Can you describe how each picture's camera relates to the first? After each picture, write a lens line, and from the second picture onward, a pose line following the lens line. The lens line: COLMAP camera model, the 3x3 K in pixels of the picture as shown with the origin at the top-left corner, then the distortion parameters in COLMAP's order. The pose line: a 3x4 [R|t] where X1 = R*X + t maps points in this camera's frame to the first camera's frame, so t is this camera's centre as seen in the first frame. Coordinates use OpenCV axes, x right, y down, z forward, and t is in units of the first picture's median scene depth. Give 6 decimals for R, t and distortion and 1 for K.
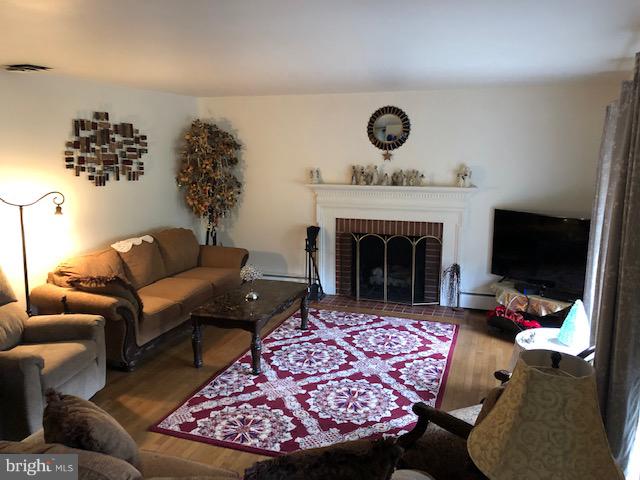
lens RADIAL K [[514.8, 0, 320.3], [0, 514.8, 243.3], [0, 0, 1]] dist [0.010161, -0.022653]
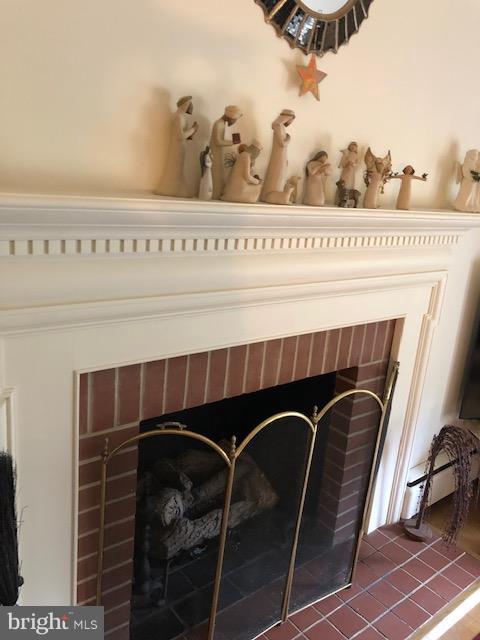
lens RADIAL K [[514.8, 0, 242.0], [0, 514.8, 317.2], [0, 0, 1]] dist [0.010161, -0.022653]
pose [[0.507754, -0.177604, 0.842996, -0.104284], [0.076235, 0.983943, 0.161382, -0.105882], [-0.858122, -0.017677, 0.513141, 0.934739]]
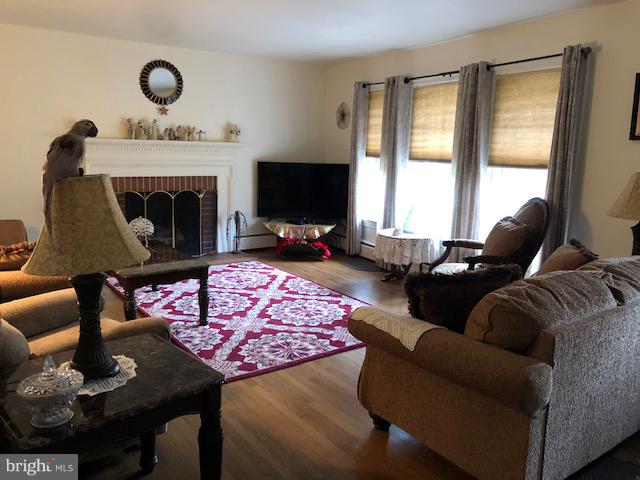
lens RADIAL K [[514.8, 0, 325.1], [0, 514.8, 239.6], [0, 0, 1]] dist [0.010161, -0.022653]
pose [[0.558465, -0.129028, 0.819432, -0.559826], [0.122488, 0.989827, 0.072379, 0.044030], [-0.820435, 0.059949, 0.568588, 0.201292]]
